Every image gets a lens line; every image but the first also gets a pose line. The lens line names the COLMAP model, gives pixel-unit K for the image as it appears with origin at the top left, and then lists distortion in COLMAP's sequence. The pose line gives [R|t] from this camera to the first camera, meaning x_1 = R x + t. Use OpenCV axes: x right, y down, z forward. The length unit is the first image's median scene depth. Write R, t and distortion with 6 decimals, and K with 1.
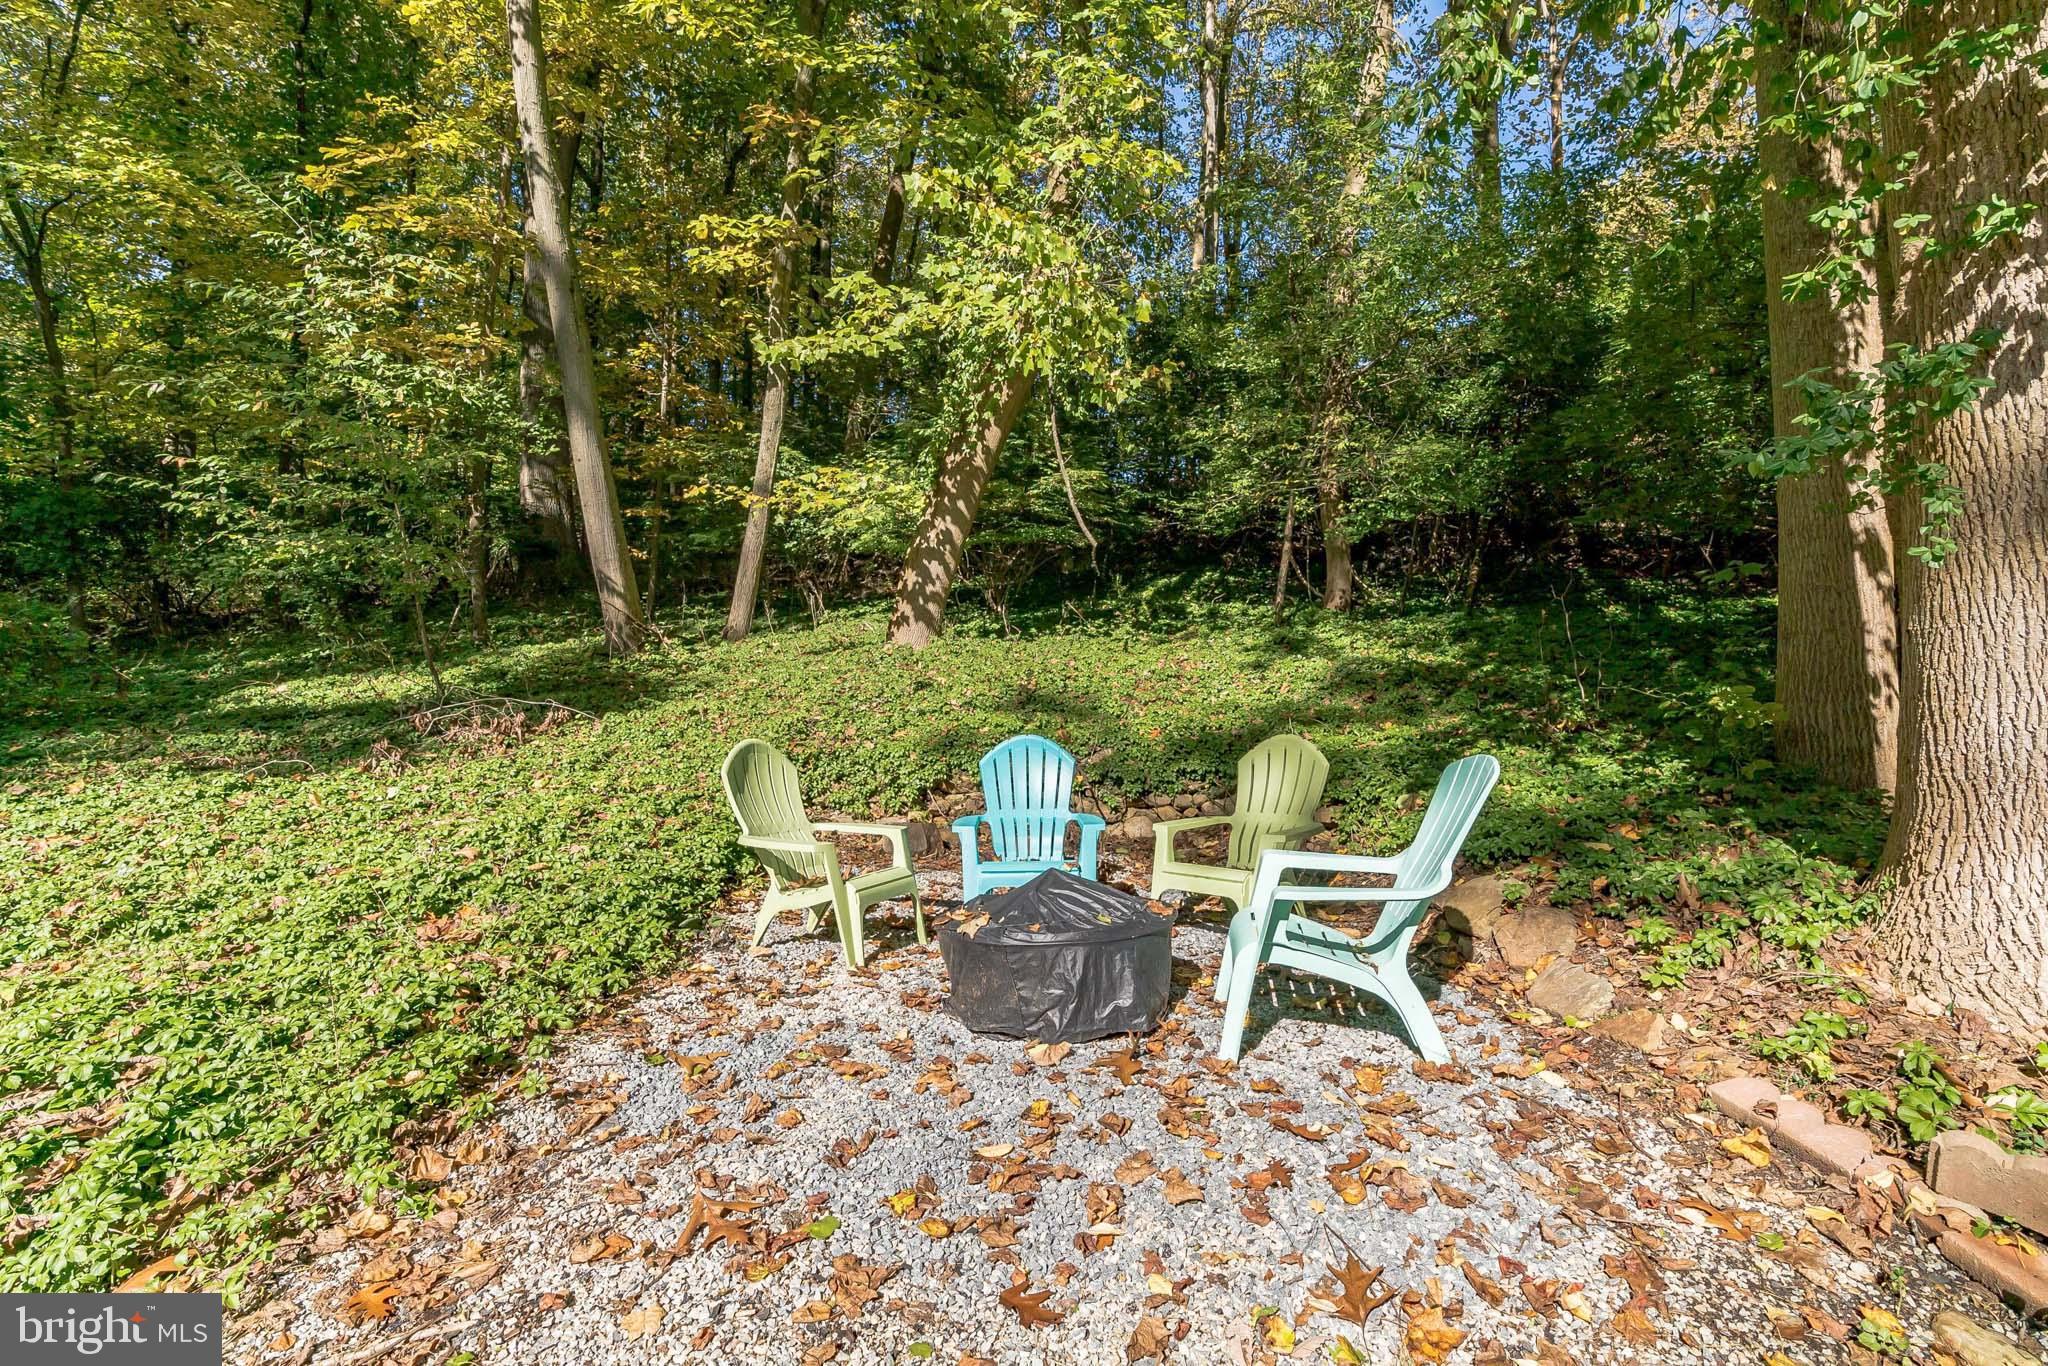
lens RADIAL K [[928.5, 0, 1041.2], [0, 928.5, 678.2], [0, 0, 1]] dist [-0.002598, 0.000061]
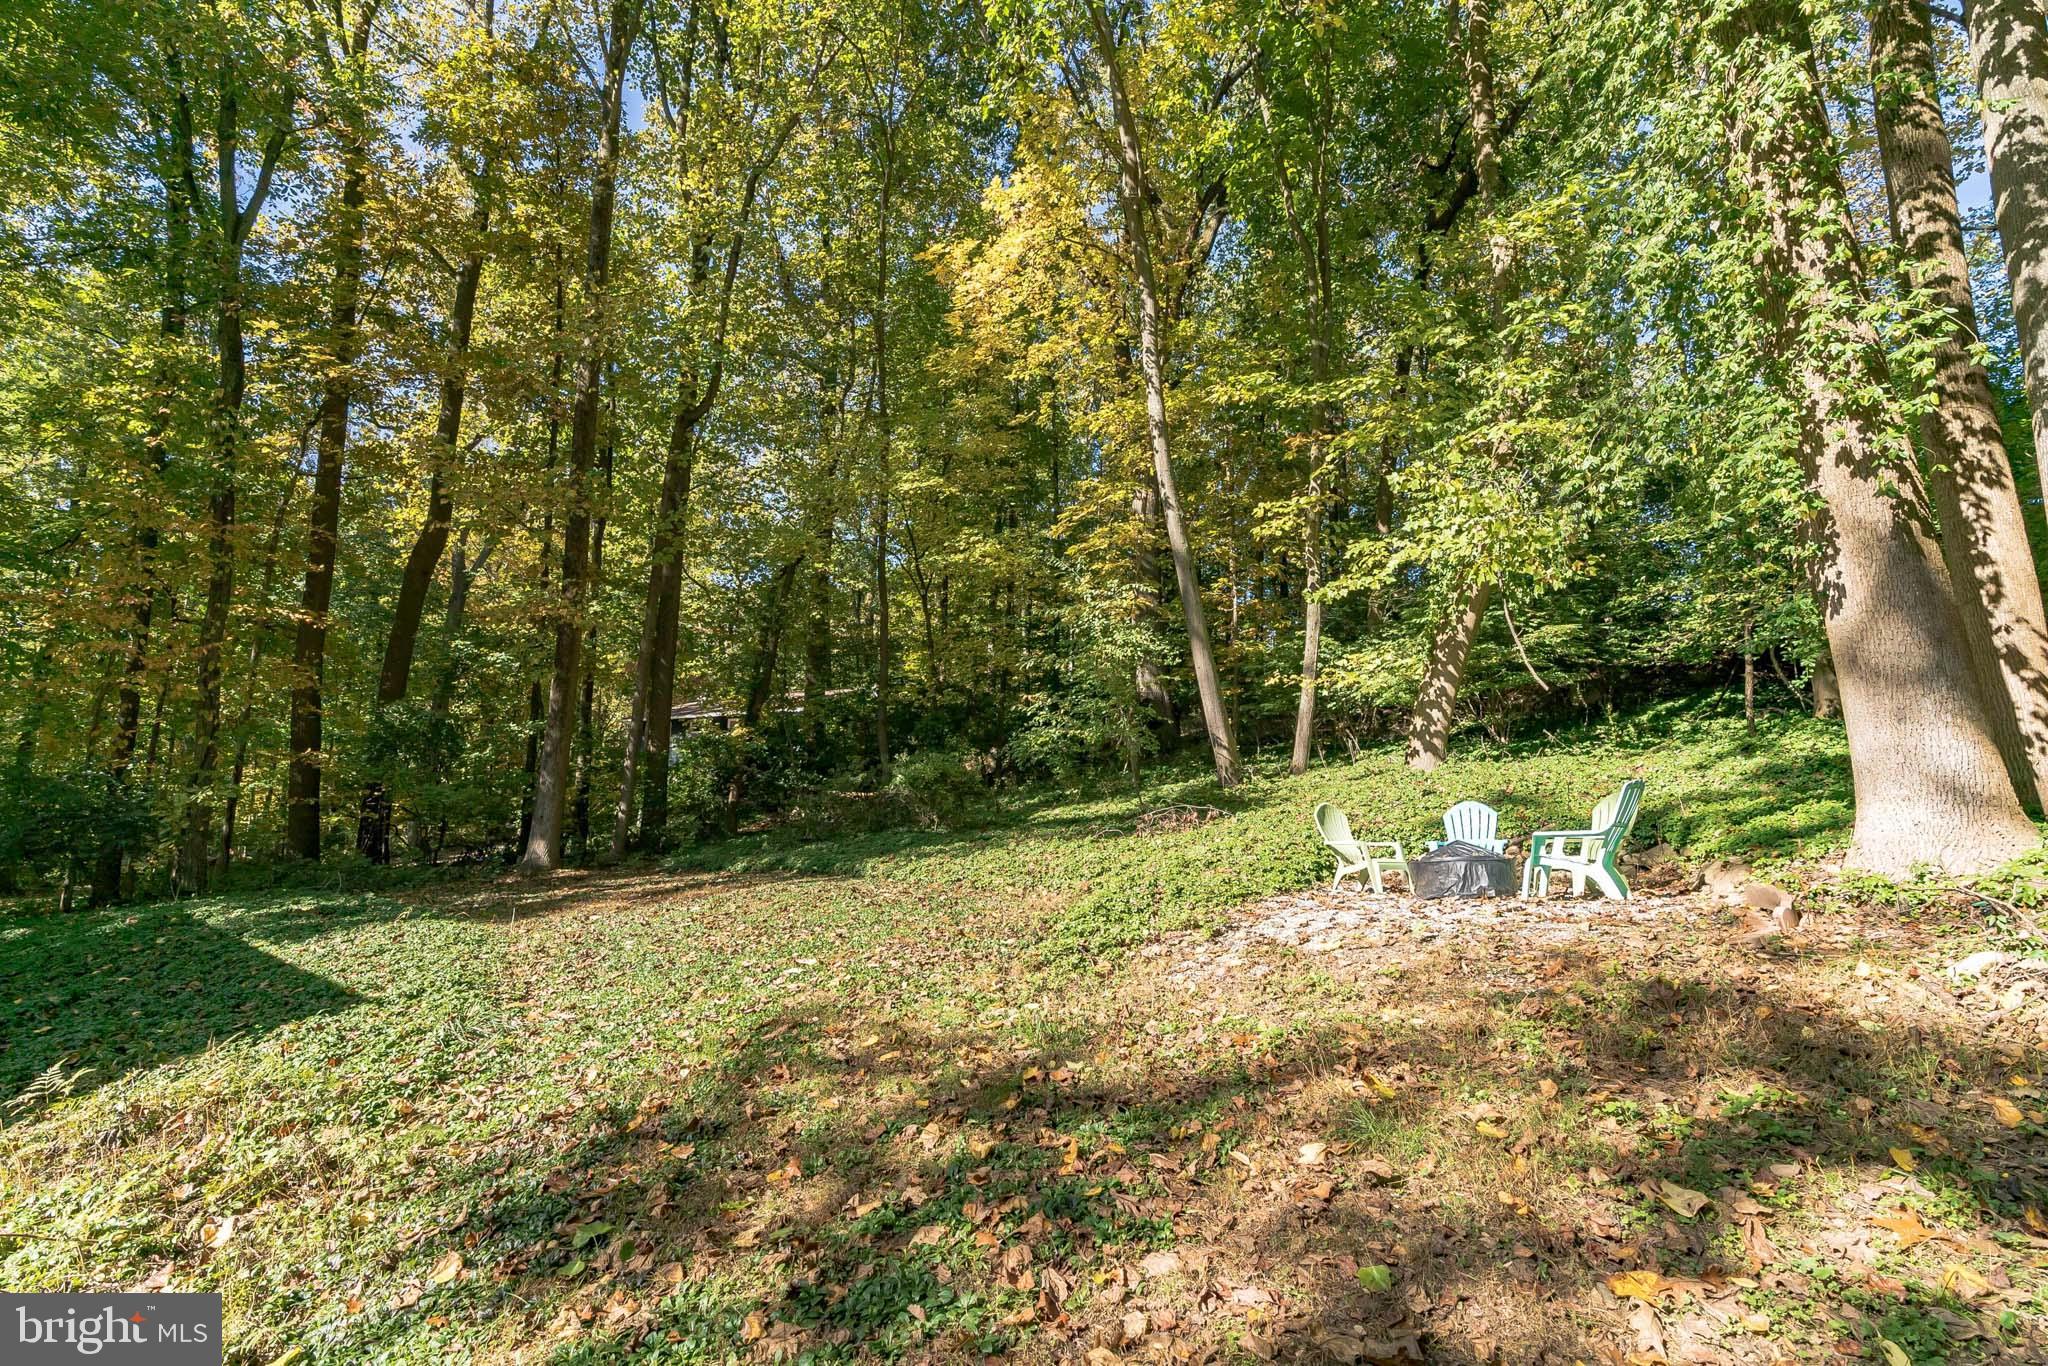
lens RADIAL K [[928.5, 0, 1044.3], [0, 928.5, 683.2], [0, 0, 1]] dist [-0.002598, 0.000061]
pose [[0.844558, -0.106395, -0.524788, 0.131916], [0.022381, 0.986219, -0.163927, 0.055647], [0.534996, 0.126701, 0.835300, -0.522776]]
